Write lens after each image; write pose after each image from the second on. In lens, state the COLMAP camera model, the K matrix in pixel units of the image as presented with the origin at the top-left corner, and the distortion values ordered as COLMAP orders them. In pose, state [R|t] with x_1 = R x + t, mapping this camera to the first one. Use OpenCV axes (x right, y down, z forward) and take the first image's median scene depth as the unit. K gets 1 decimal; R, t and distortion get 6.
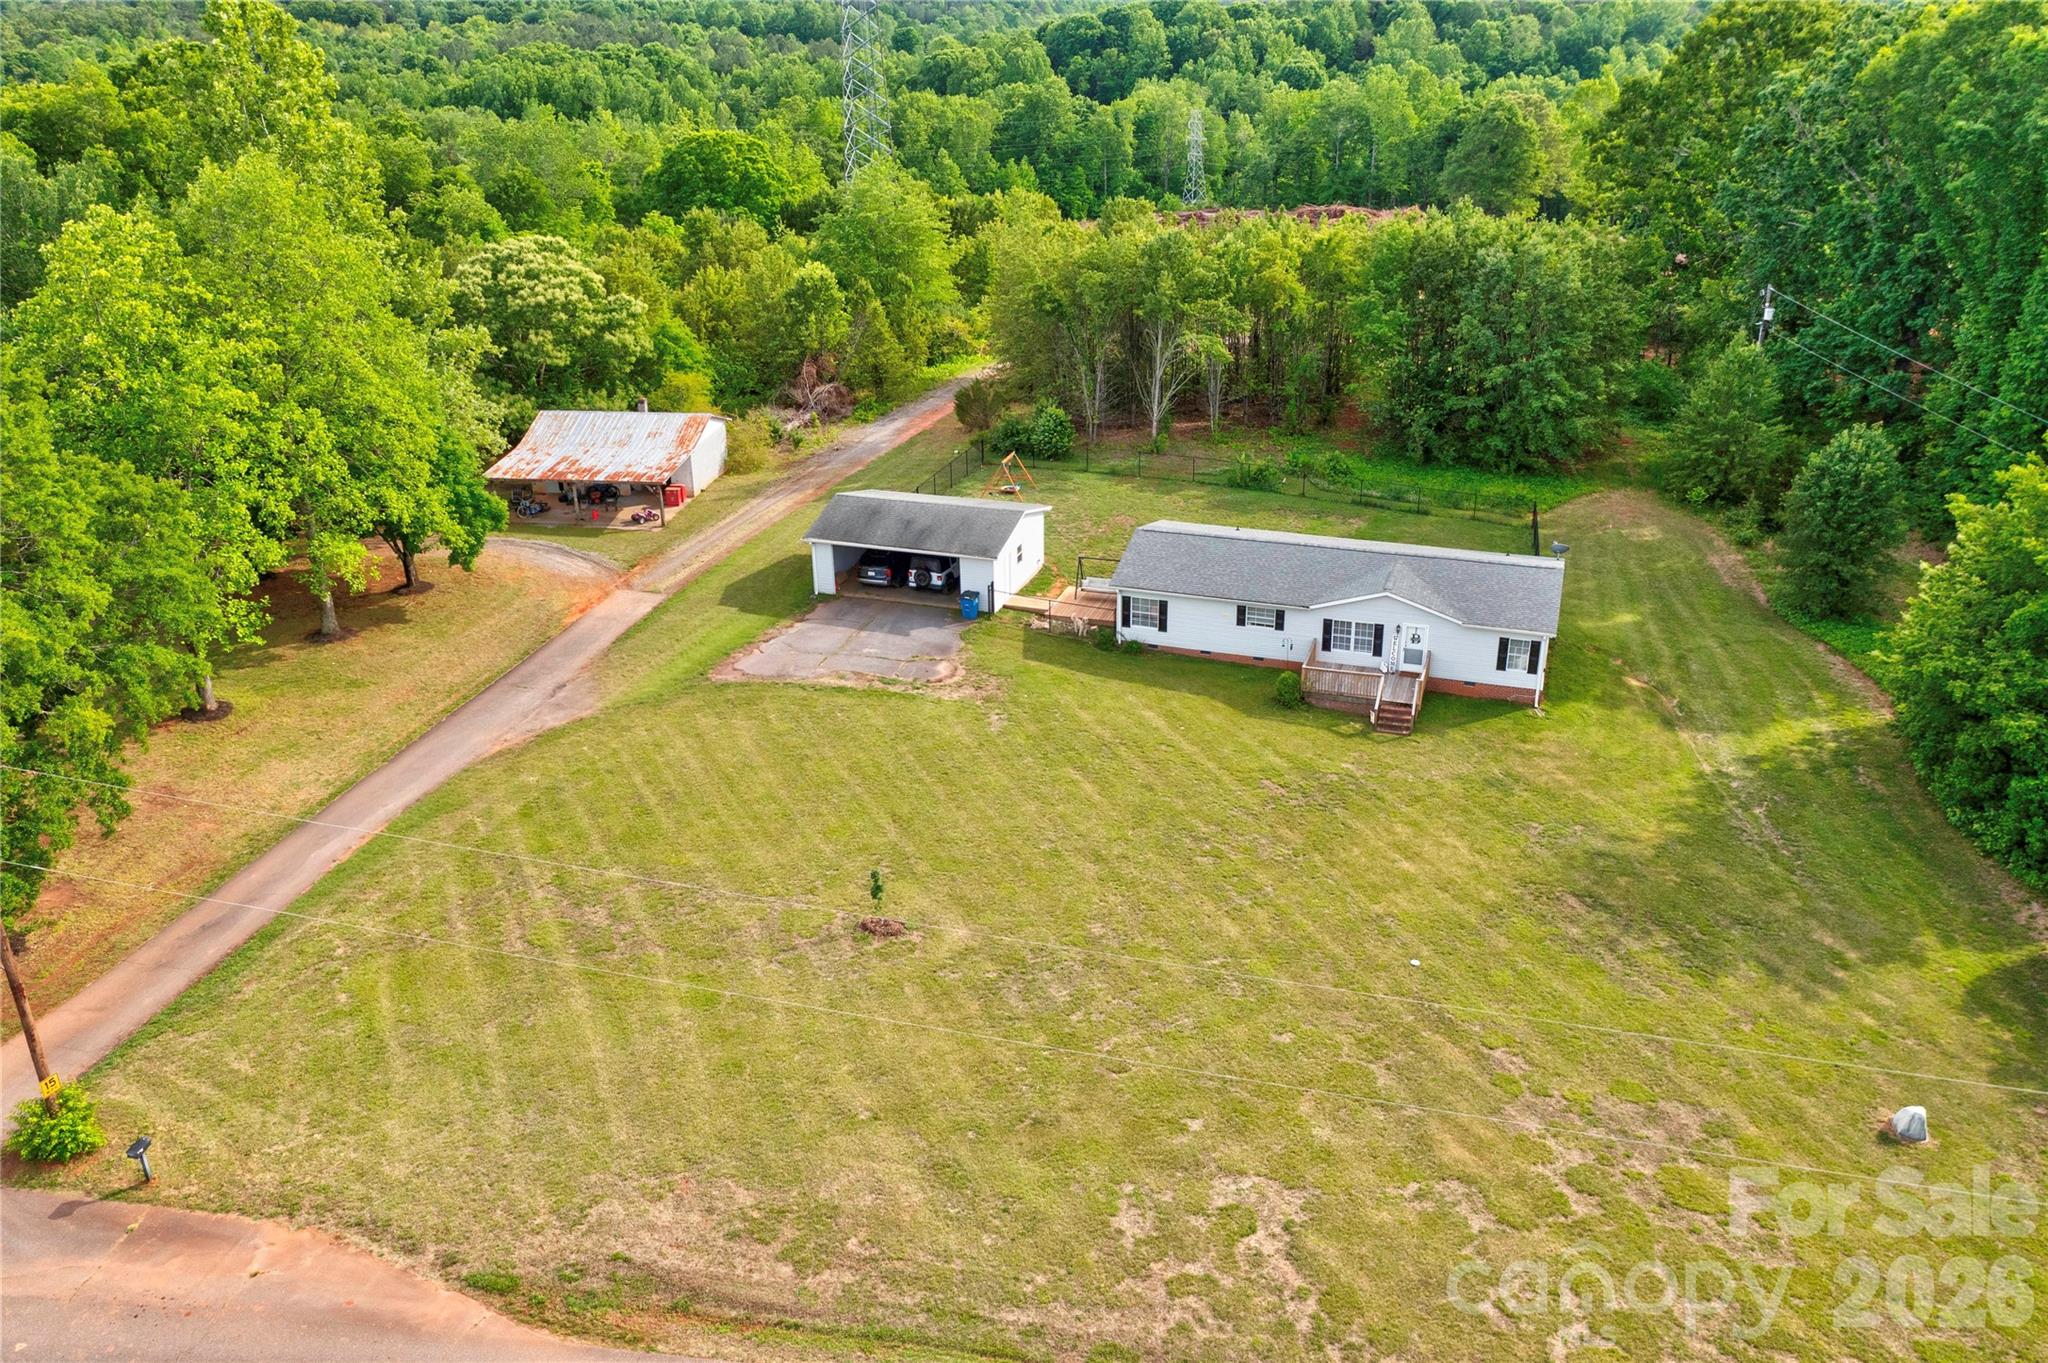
lens RADIAL K [[1596.3, 0, 1018.7], [0, 1596.3, 679.6], [0, 0, 1]] dist [-0.009174, 0.026163]
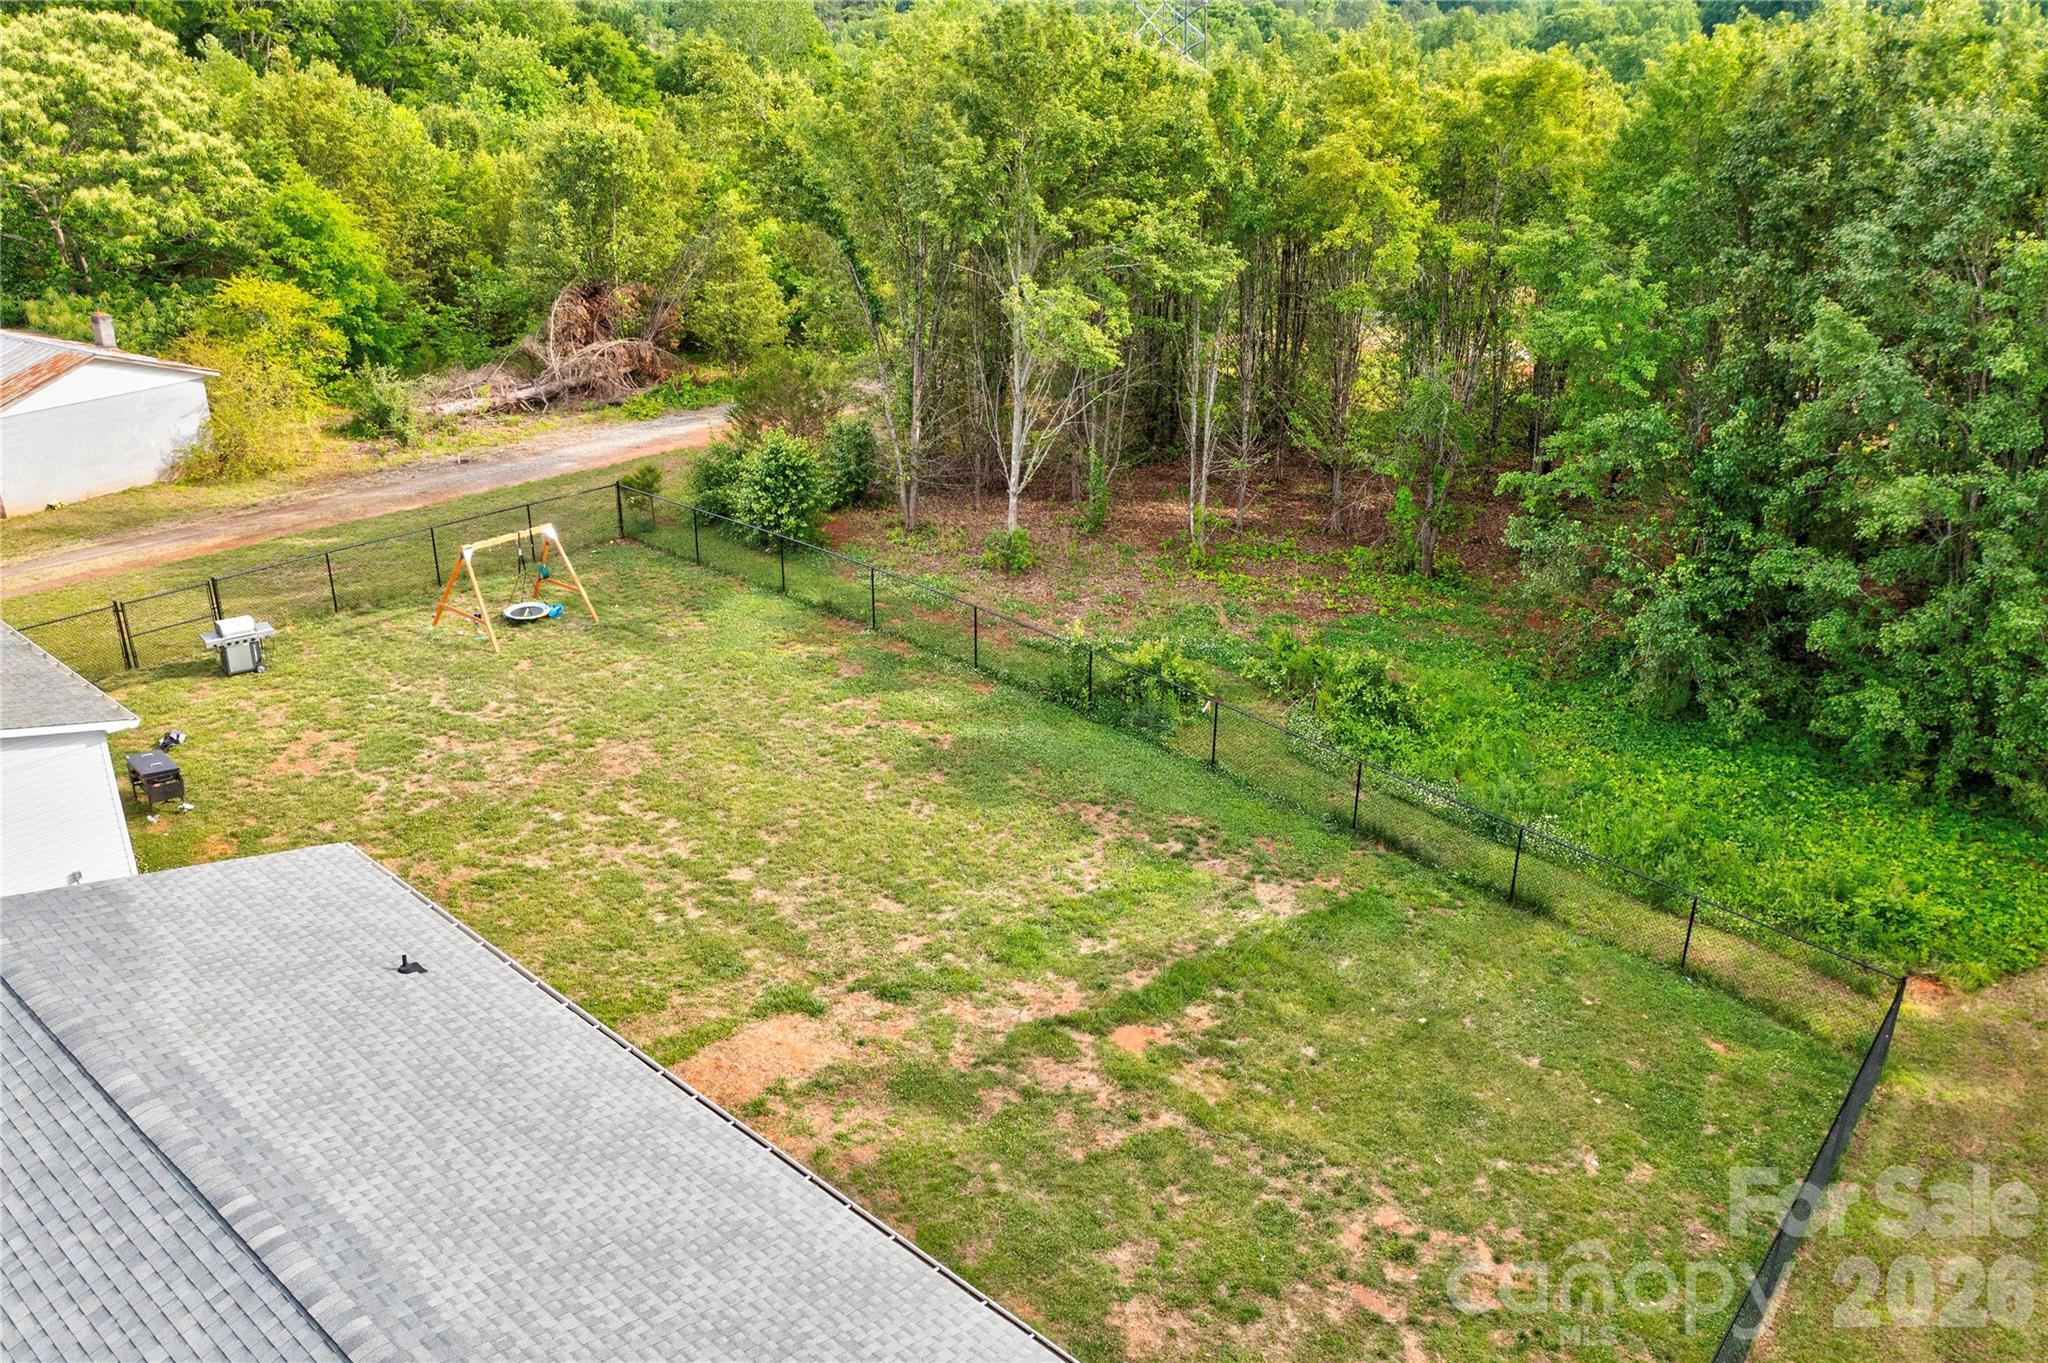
lens RADIAL K [[1596.3, 0, 1021.7], [0, 1596.3, 683.5], [0, 0, 1]] dist [-0.009174, 0.026163]
pose [[0.918243, 0.180029, -0.352730, 0.251292], [-0.178094, 0.983271, 0.038227, -0.134380], [0.353711, 0.027718, 0.934944, 0.632195]]
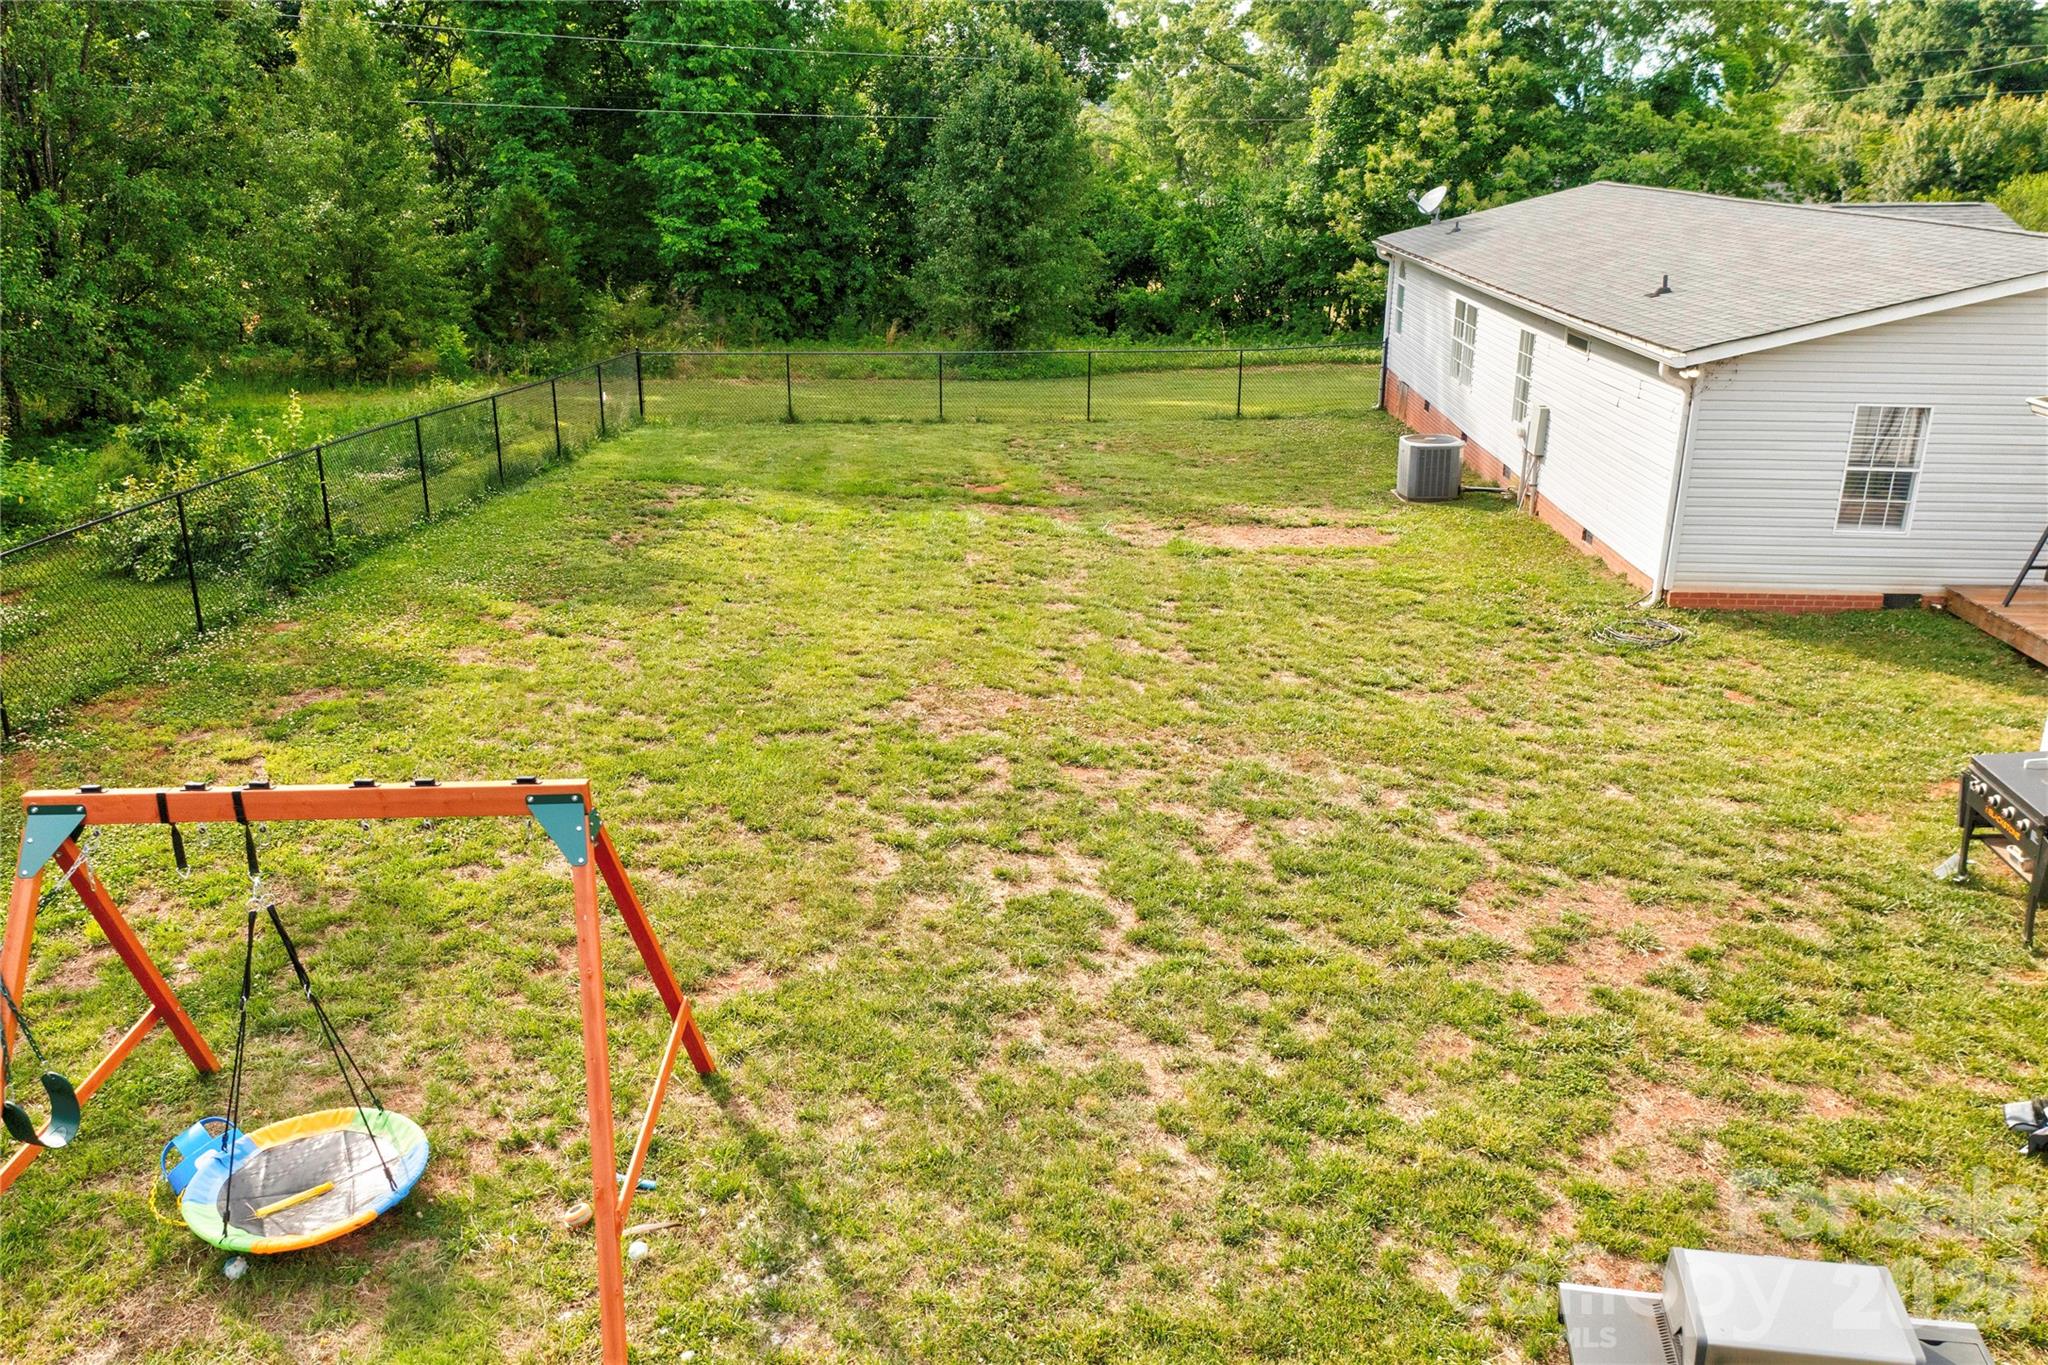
lens RADIAL K [[1596.3, 0, 1026.6], [0, 1596.3, 680.7], [0, 0, 1]] dist [-0.009174, 0.026163]
pose [[-0.289346, -0.306654, 0.906776, -0.070376], [0.386662, 0.829130, 0.403777, -0.152674], [-0.875655, 0.467447, -0.121334, 0.919505]]
